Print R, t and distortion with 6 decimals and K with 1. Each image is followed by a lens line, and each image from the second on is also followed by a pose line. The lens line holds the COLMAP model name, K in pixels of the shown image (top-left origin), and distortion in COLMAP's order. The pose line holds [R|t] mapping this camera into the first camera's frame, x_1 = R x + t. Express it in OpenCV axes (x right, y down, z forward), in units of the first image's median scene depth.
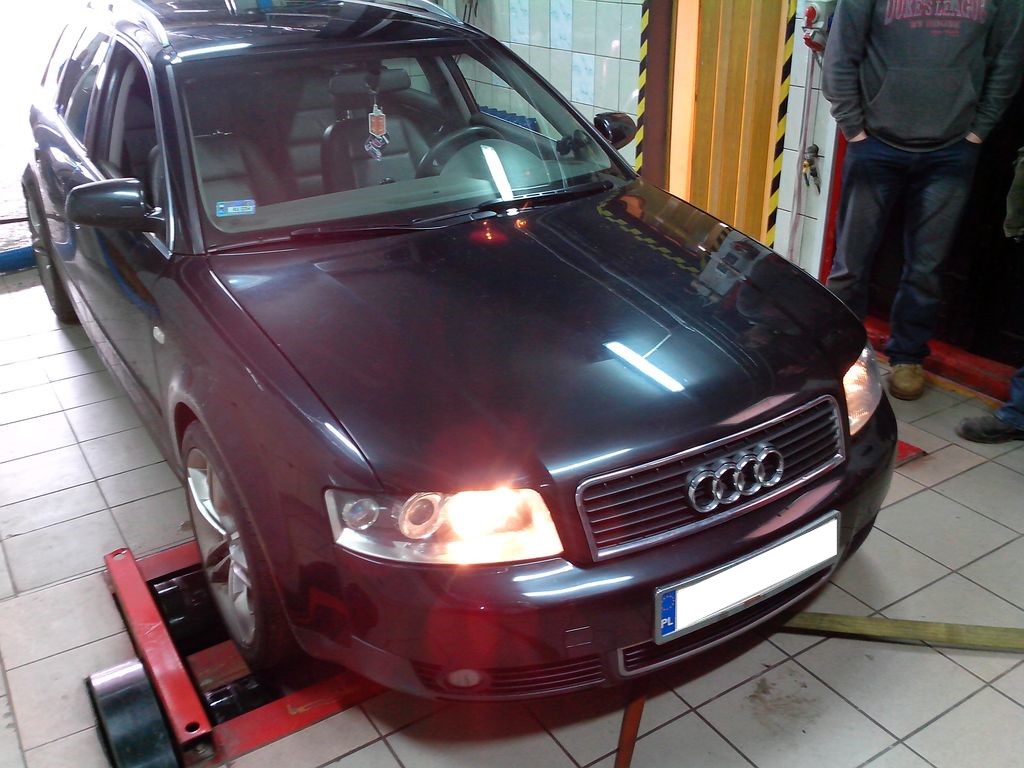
lens RADIAL K [[959.8, 0, 508.9], [0, 959.8, 368.1], [0, 0, 1]] dist [0.114894, -0.202168]
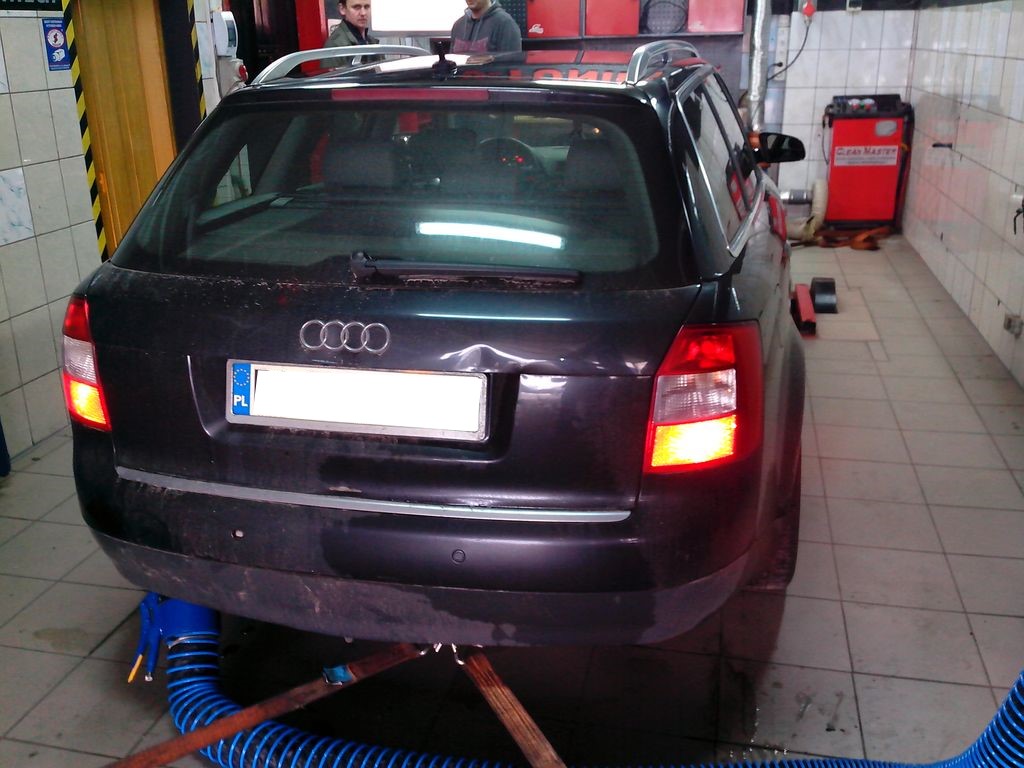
lens RADIAL K [[964.8, 0, 510.2], [0, 964.8, 369.5], [0, 0, 1]] dist [0.126306, -0.244658]
pose [[-0.706213, -0.193181, 0.681135, -1.284603], [0.326050, 0.765227, 0.555085, -0.936275], [-0.628454, 0.614092, -0.477426, 2.315446]]
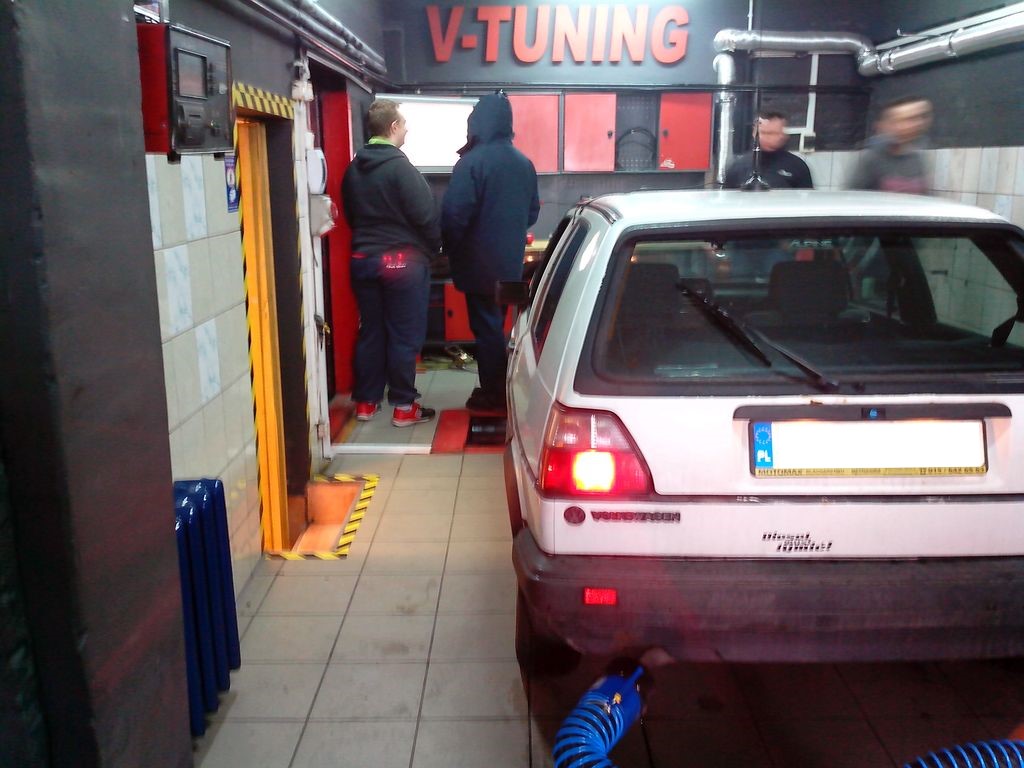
lens RADIAL K [[959.8, 0, 508.9], [0, 959.8, 368.1], [0, 0, 1]] dist [0.114894, -0.202168]
pose [[-0.844728, -0.081890, 0.528893, -0.789632], [0.247925, 0.815921, 0.522308, -1.108332], [-0.474307, 0.572335, -0.668929, 2.595032]]
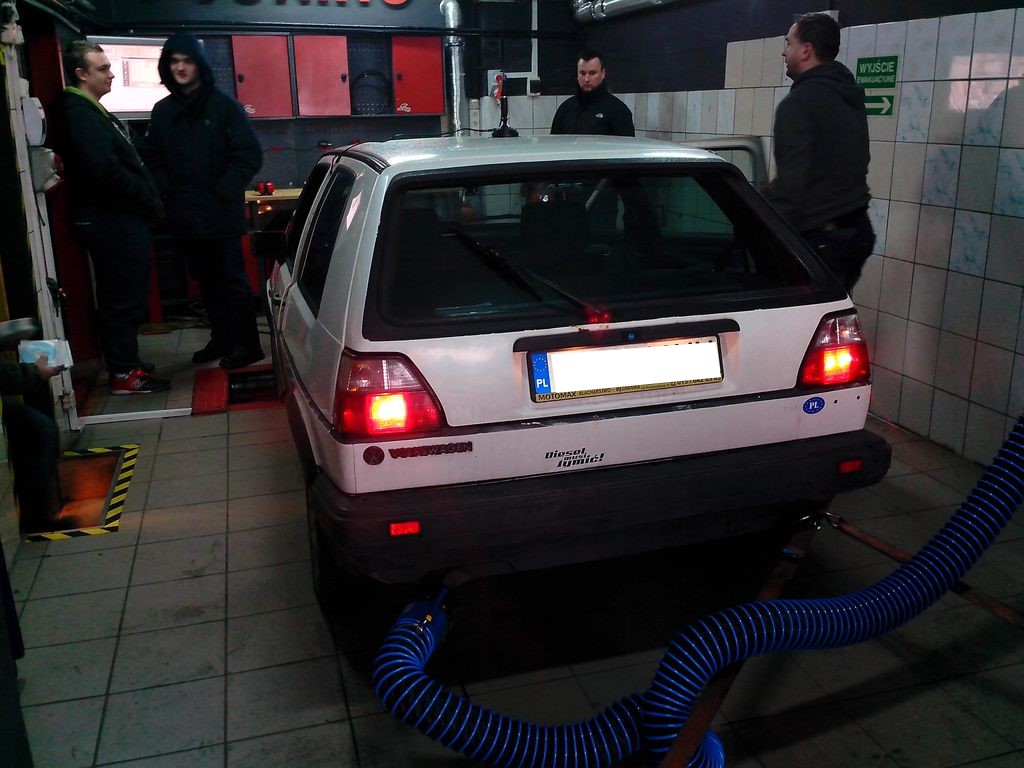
lens RADIAL K [[956.6, 0, 511.4], [0, 956.6, 370.6], [0, 0, 1]] dist [0.136563, -0.255294]
pose [[-0.959148, -0.033946, 0.280860, -0.767381], [0.155529, 0.766018, 0.623720, -1.138299], [-0.236316, 0.641922, -0.729446, 2.640772]]
